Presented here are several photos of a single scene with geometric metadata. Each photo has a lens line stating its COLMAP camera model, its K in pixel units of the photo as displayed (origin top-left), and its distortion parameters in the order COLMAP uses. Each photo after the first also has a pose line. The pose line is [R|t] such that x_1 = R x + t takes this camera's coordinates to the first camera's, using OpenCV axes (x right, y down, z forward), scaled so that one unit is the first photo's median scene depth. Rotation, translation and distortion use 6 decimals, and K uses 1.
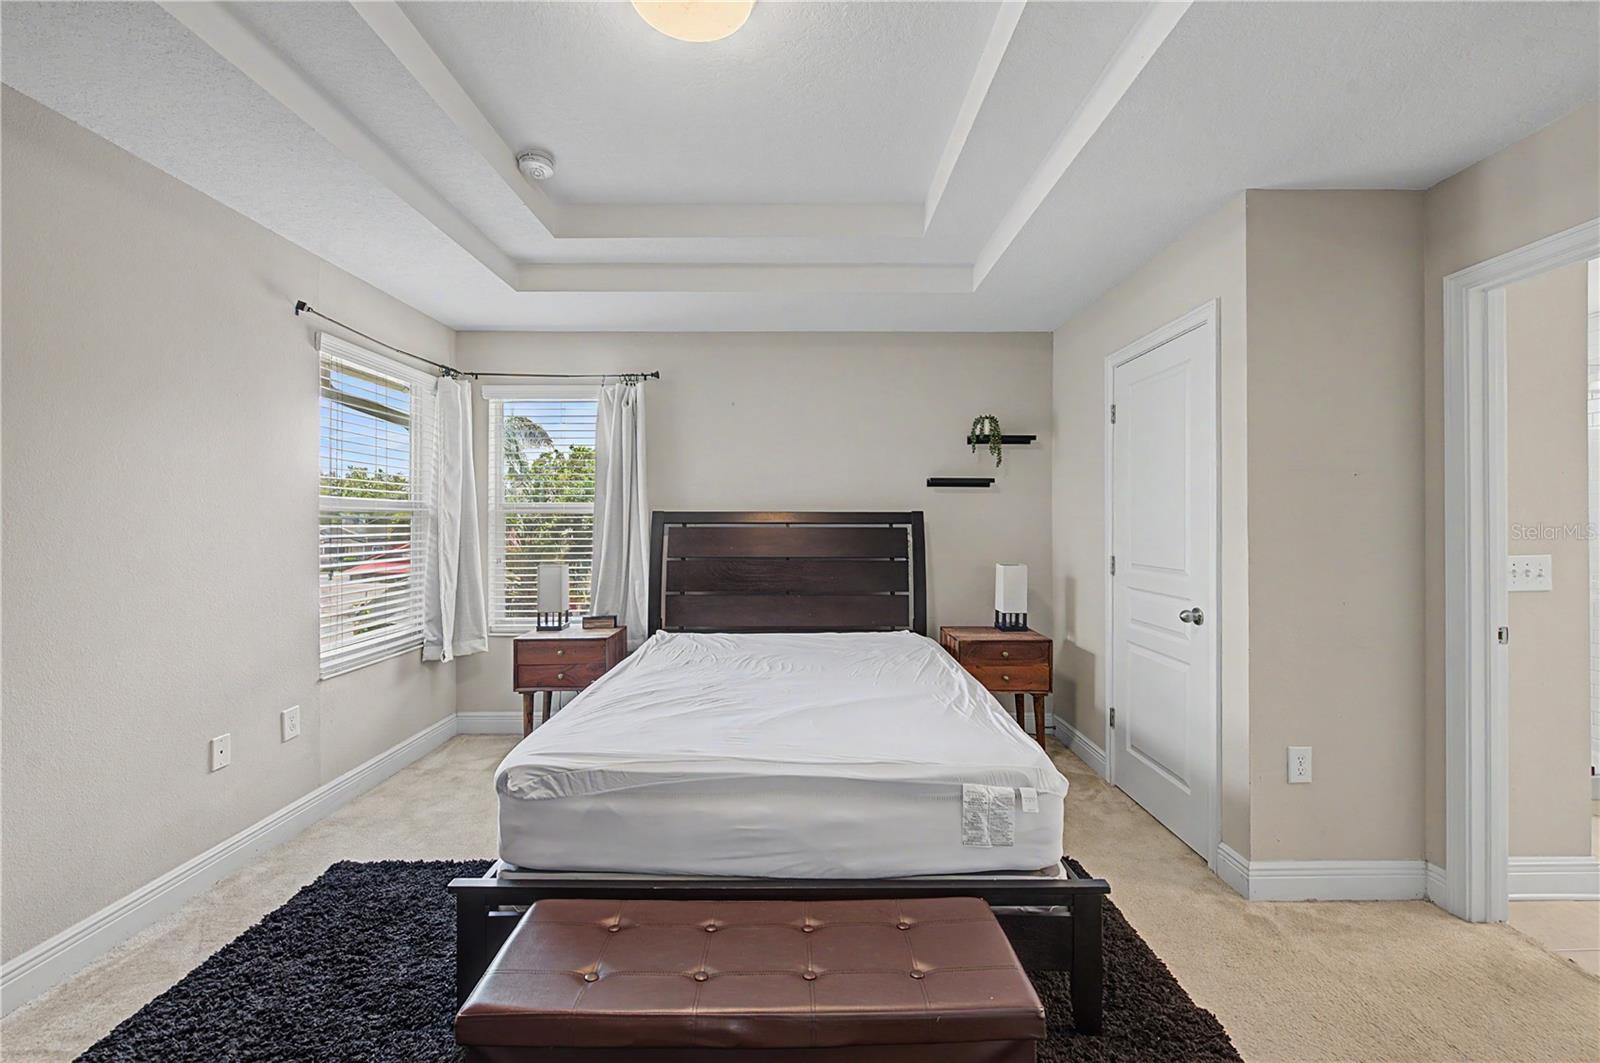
lens RADIAL K [[636.7, 0, 801.4], [0, 636.7, 521.1], [0, 0, 1]] dist [-0.000353, -0.000527]
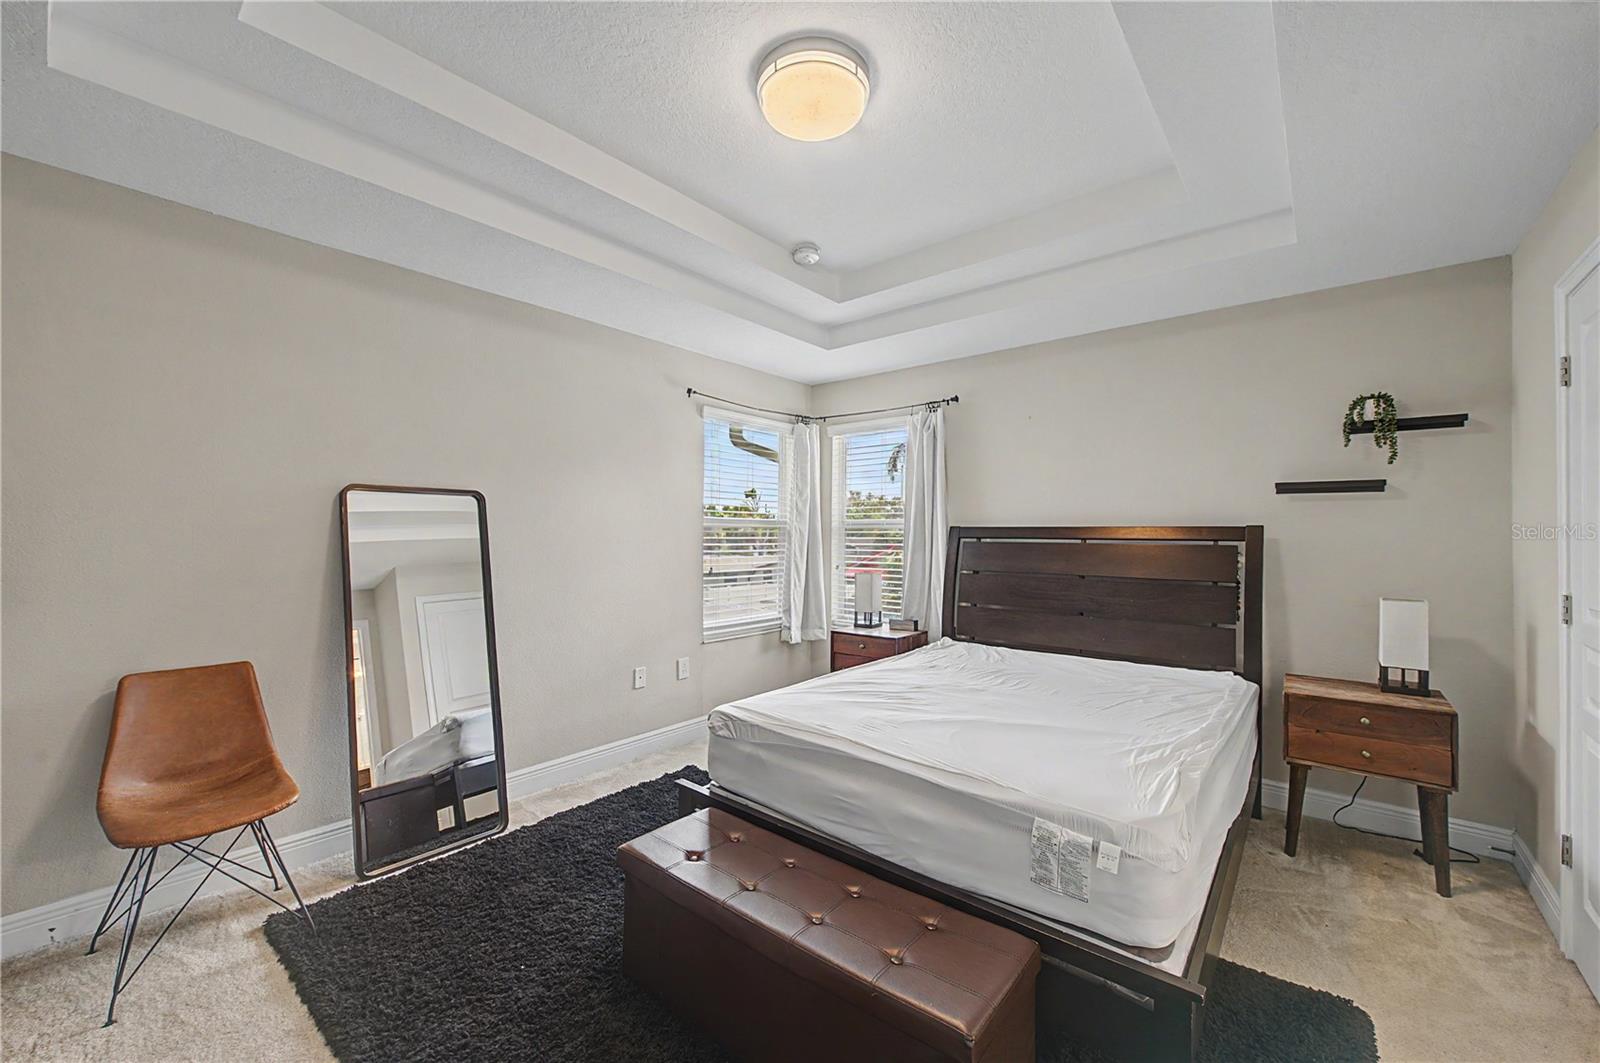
lens RADIAL K [[627.6, 0, 799.7], [0, 627.6, 527.6], [0, 0, 1]] dist [-0.001013, -0.000581]
pose [[0.763996, -0.002057, -0.645218, 0.269747], [-0.005635, 0.999935, -0.009861, -0.001783], [0.645197, 0.011170, 0.763935, 0.028880]]
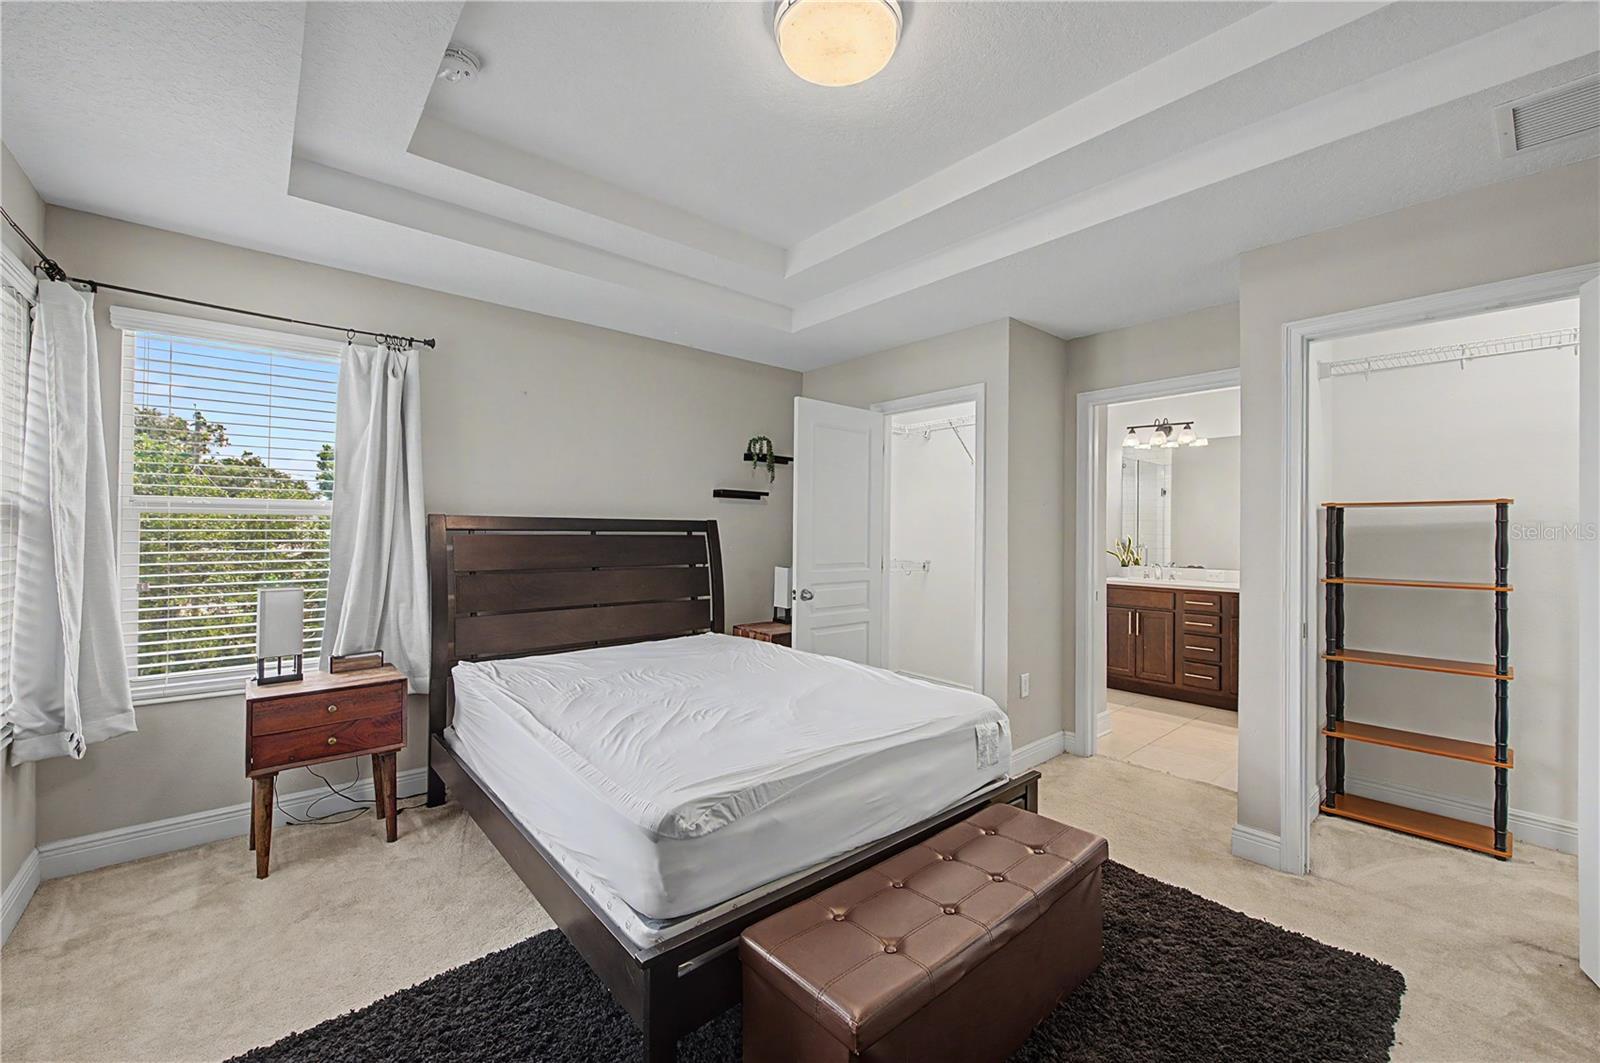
lens RADIAL K [[631.6, 0, 801.7], [0, 631.6, 528.9], [0, 0, 1]] dist [-0.000907, -0.001026]
pose [[0.759533, 0.008173, 0.650417, -0.416242], [-0.010129, 0.999948, -0.000736, -0.001152], [-0.650390, -0.006029, 0.759577, 0.101730]]
